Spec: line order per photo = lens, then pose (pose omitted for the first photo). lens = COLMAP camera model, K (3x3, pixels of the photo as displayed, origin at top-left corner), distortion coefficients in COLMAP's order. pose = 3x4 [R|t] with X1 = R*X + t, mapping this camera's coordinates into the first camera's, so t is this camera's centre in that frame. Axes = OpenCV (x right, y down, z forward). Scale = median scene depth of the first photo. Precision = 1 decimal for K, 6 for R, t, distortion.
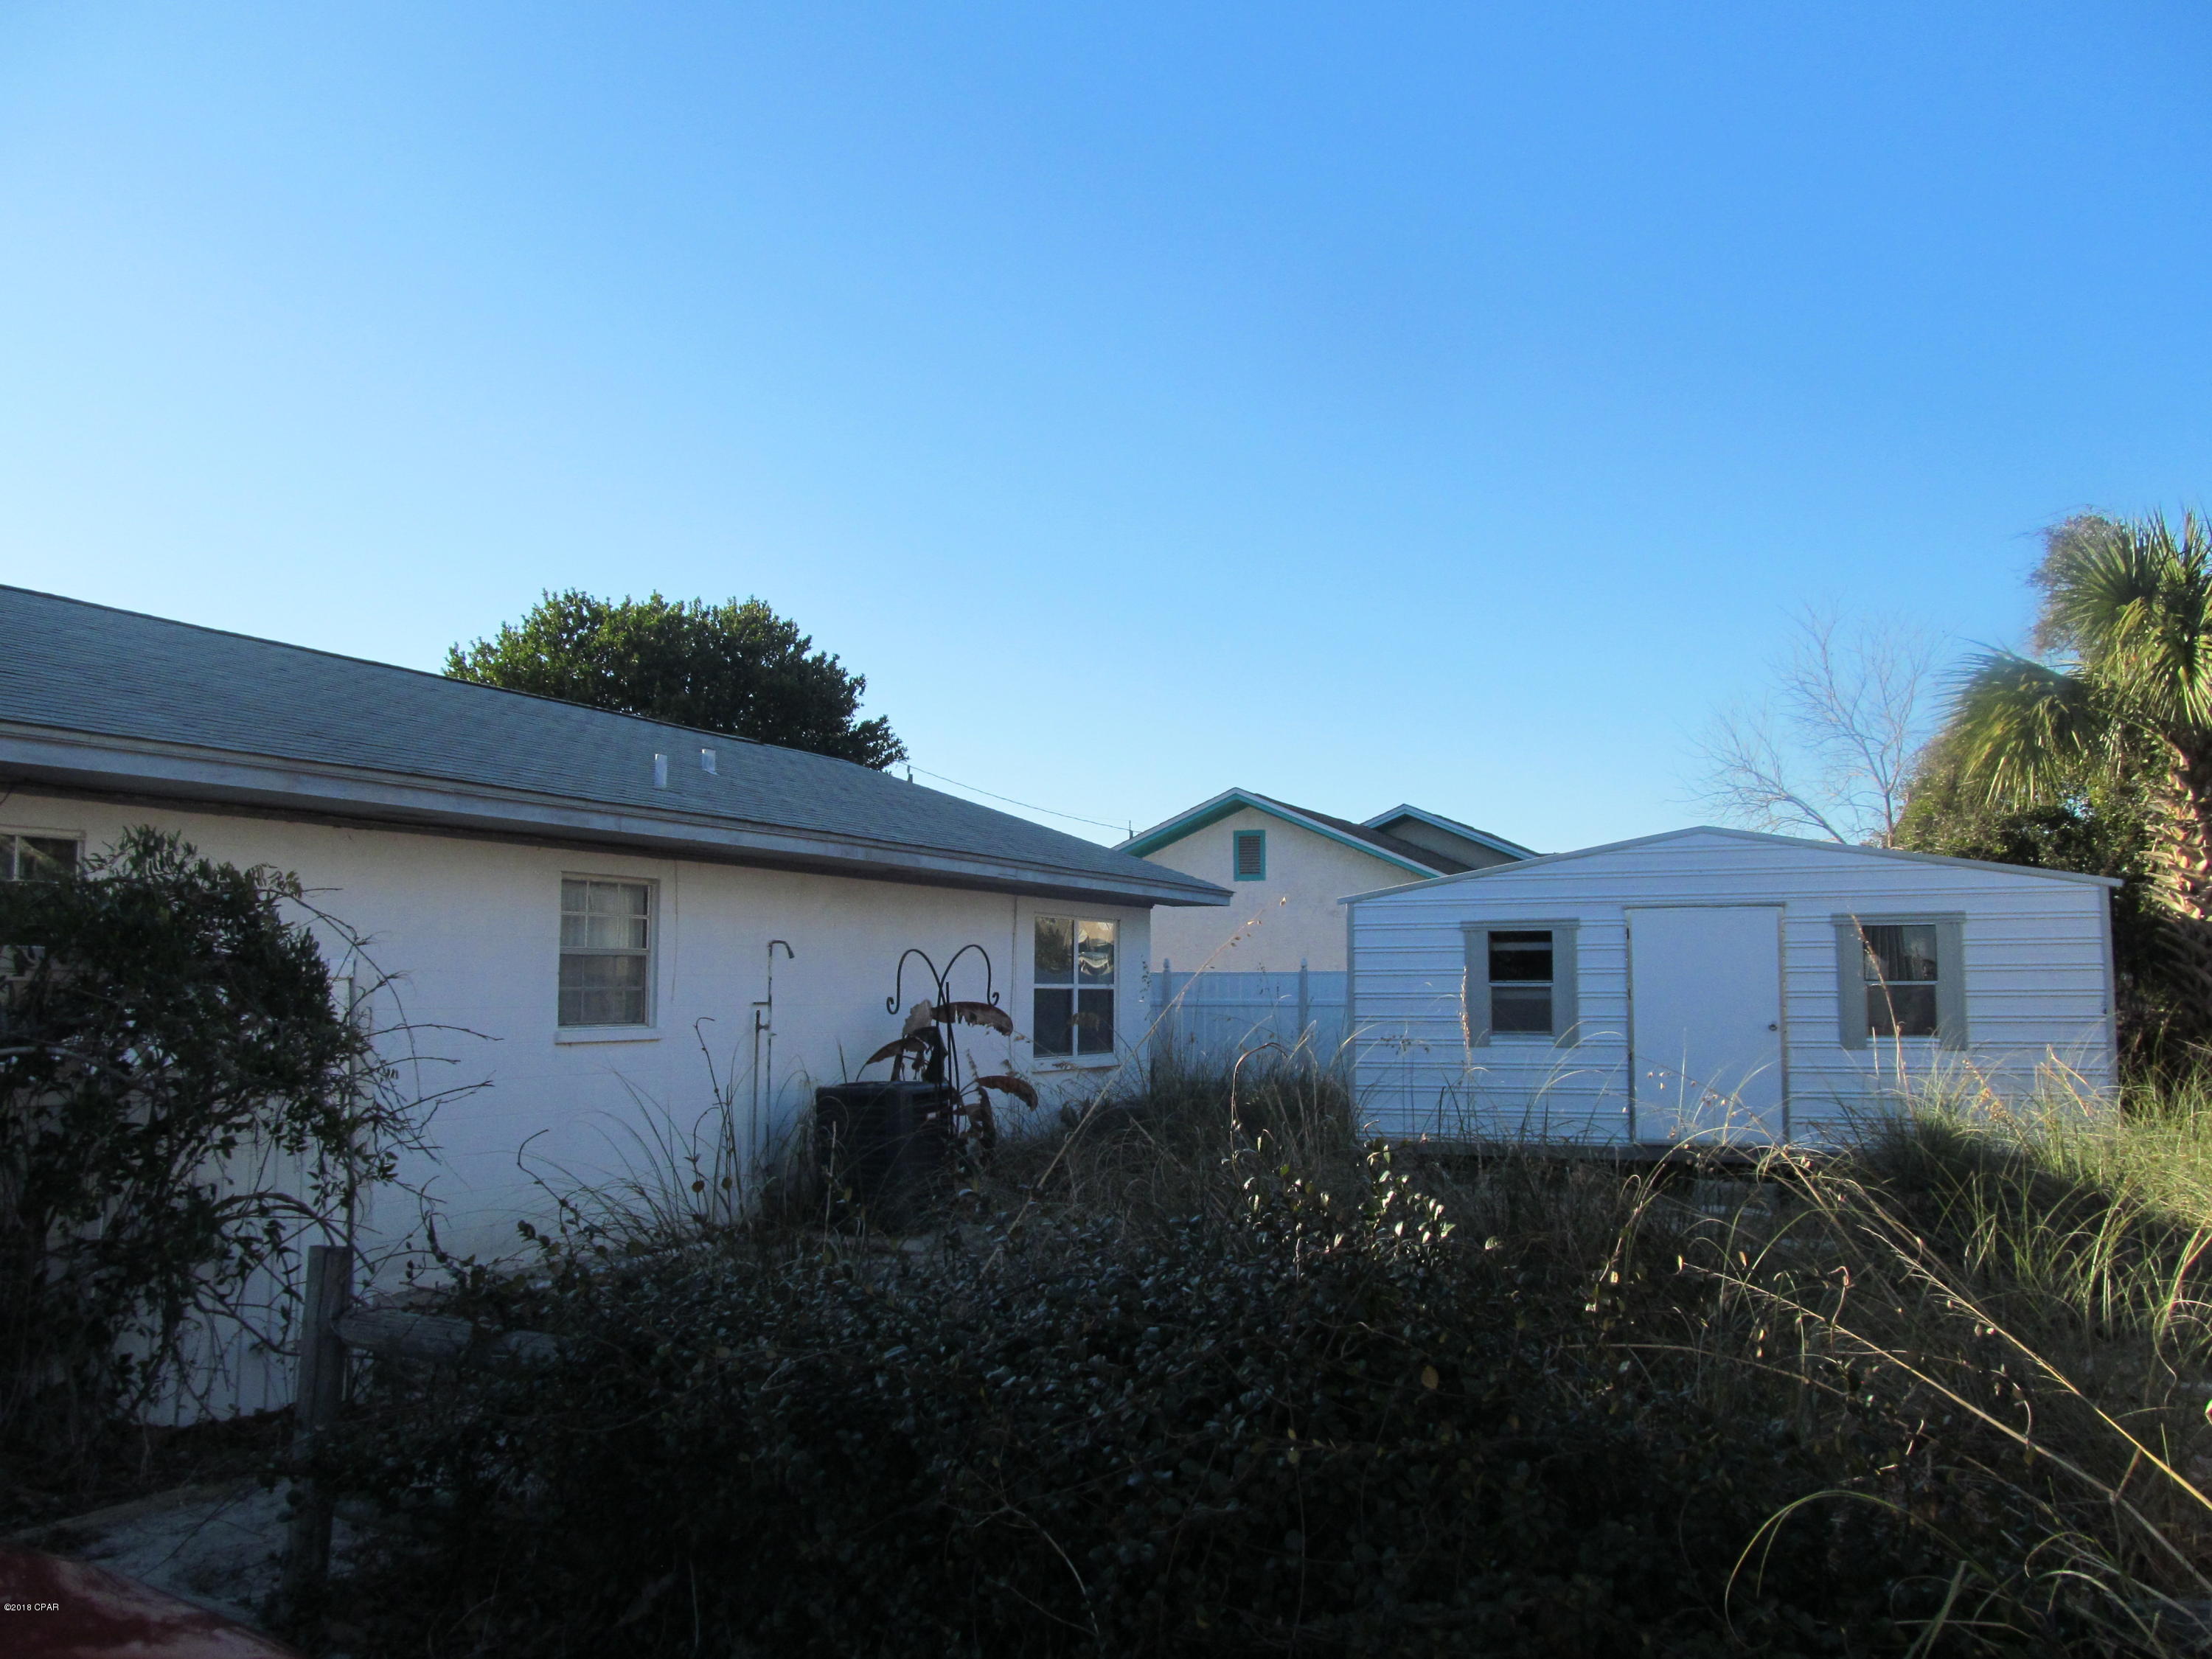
lens RADIAL K [[1819.5, 0, 1106.0], [0, 1819.5, 829.5], [0, 0, 1]] dist [-0.058044, -0.004774]
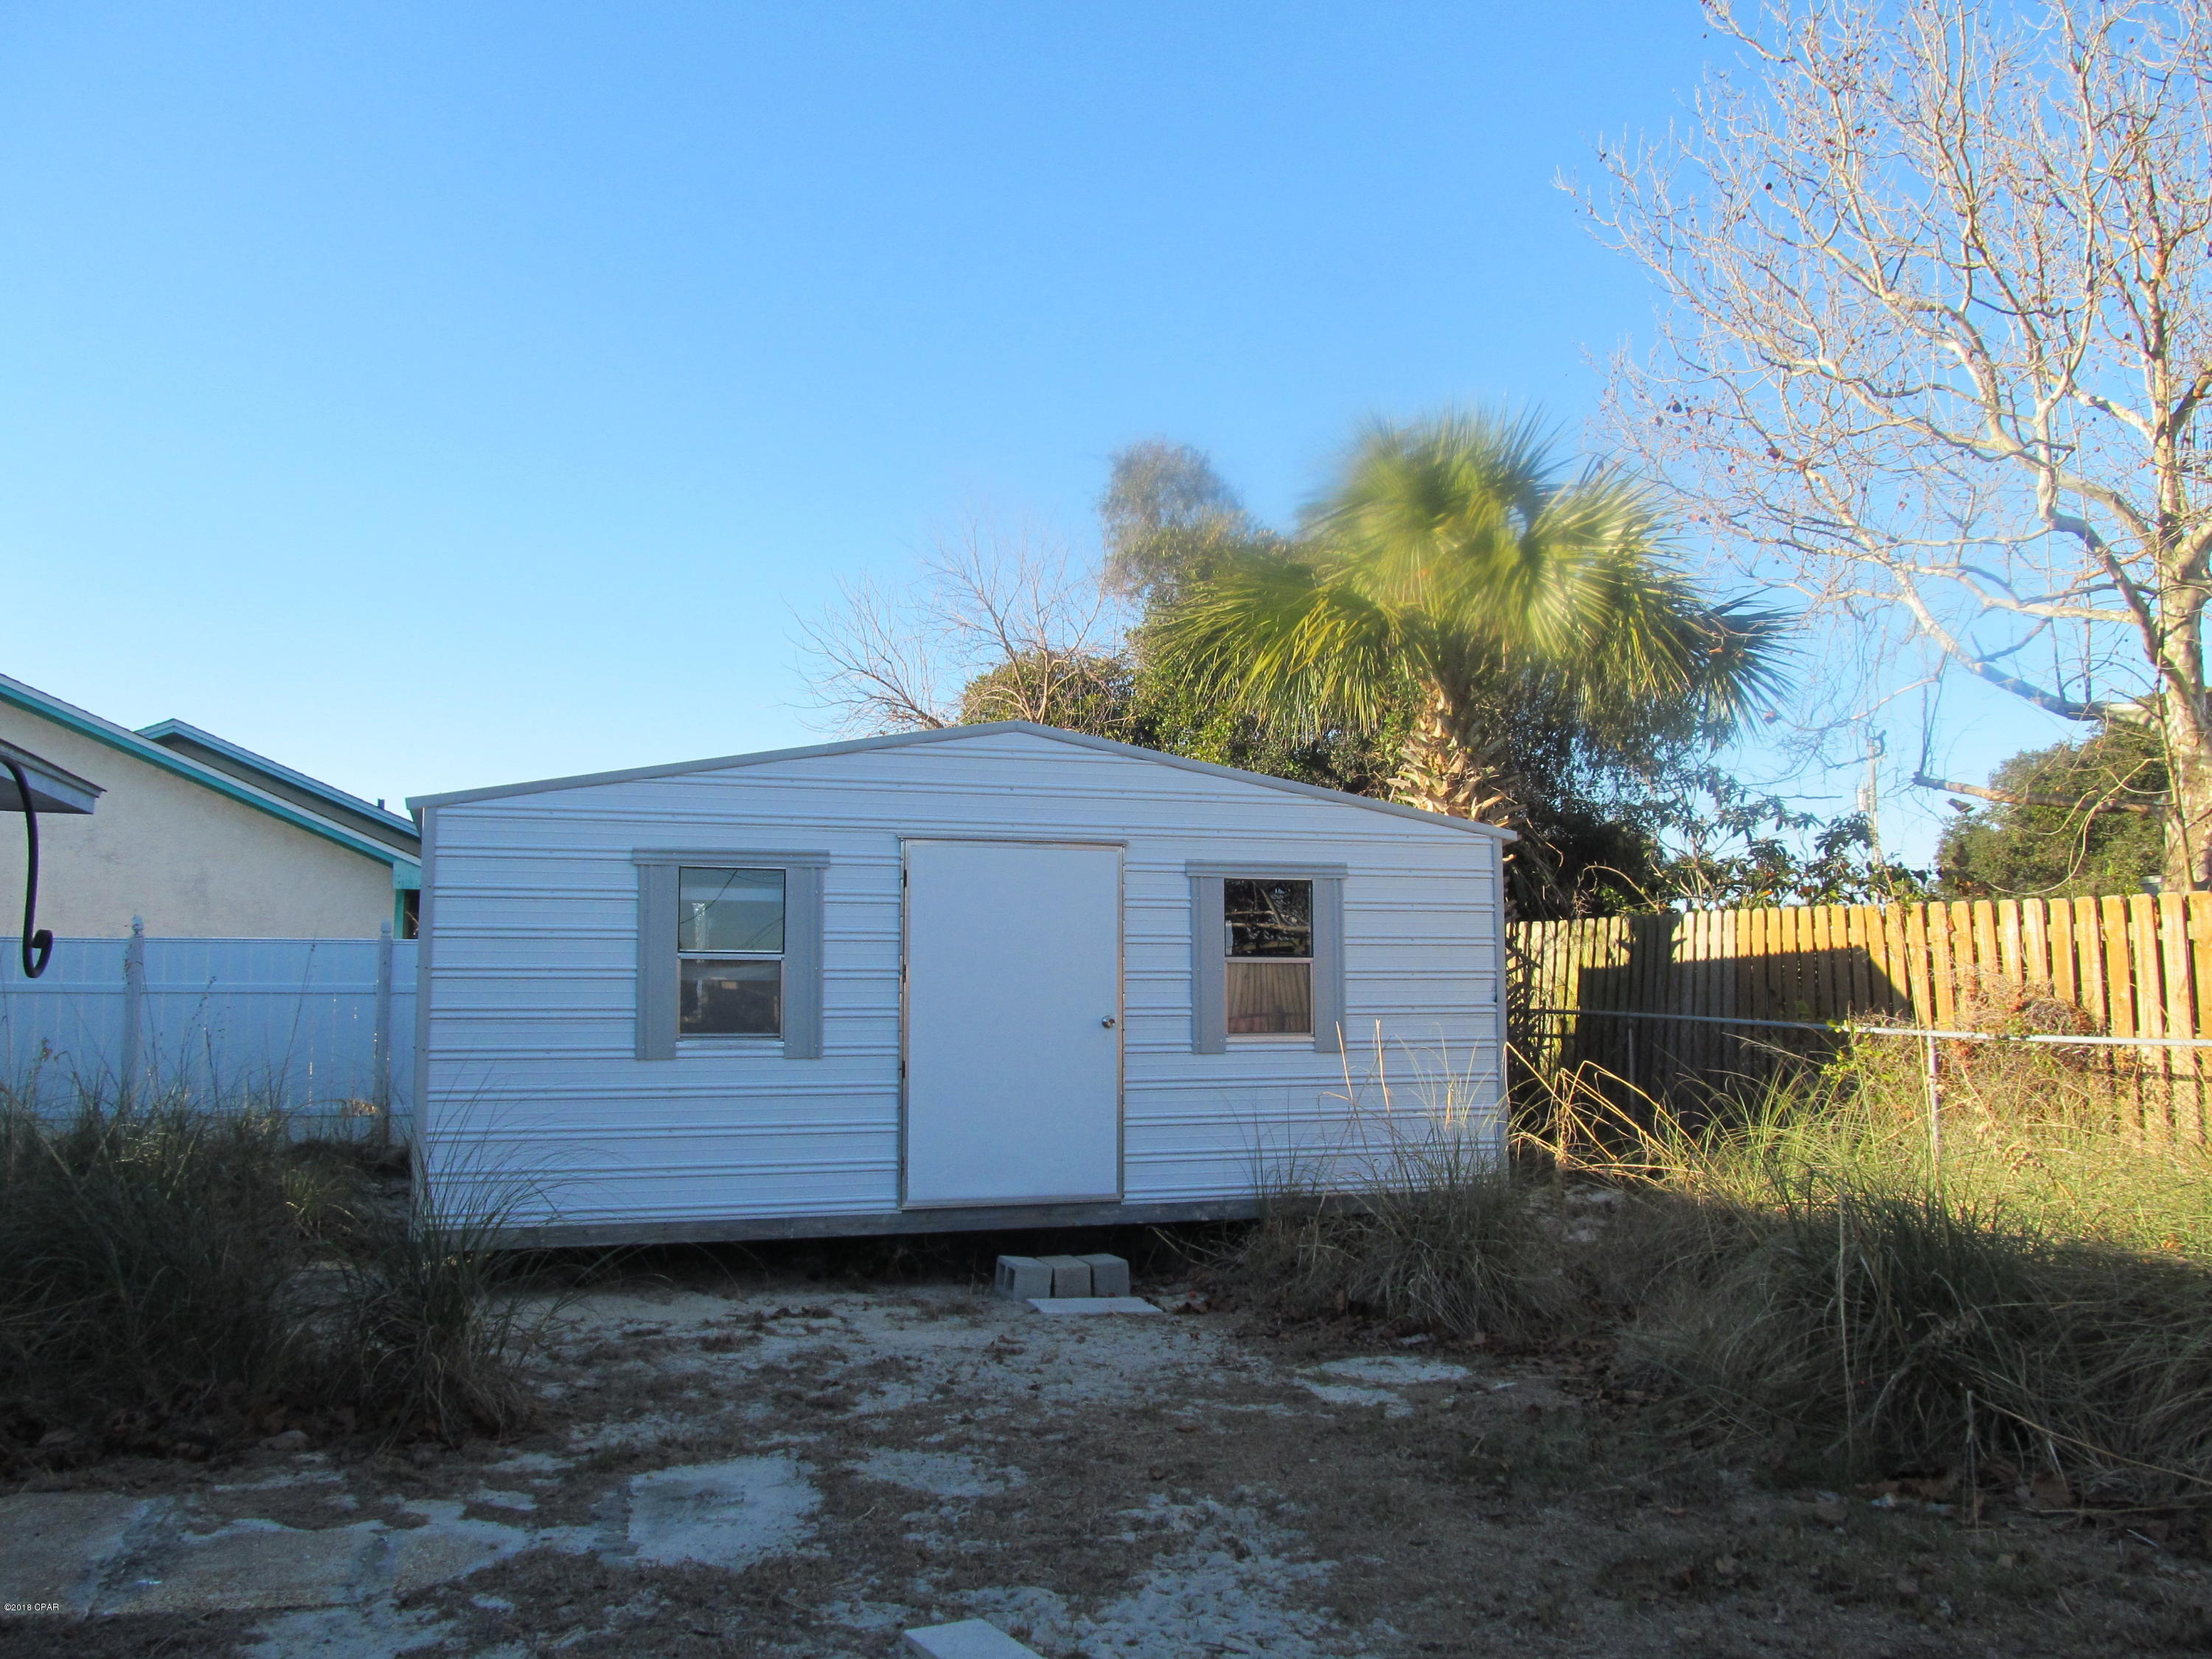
lens RADIAL K [[1819.5, 0, 1106.0], [0, 1819.5, 829.5], [0, 0, 1]] dist [-0.058044, -0.004774]
pose [[0.741815, 0.056346, 0.668233, -0.091410], [-0.060776, 0.998012, -0.016685, 0.048265], [-0.667844, -0.028236, 0.743765, 0.491860]]
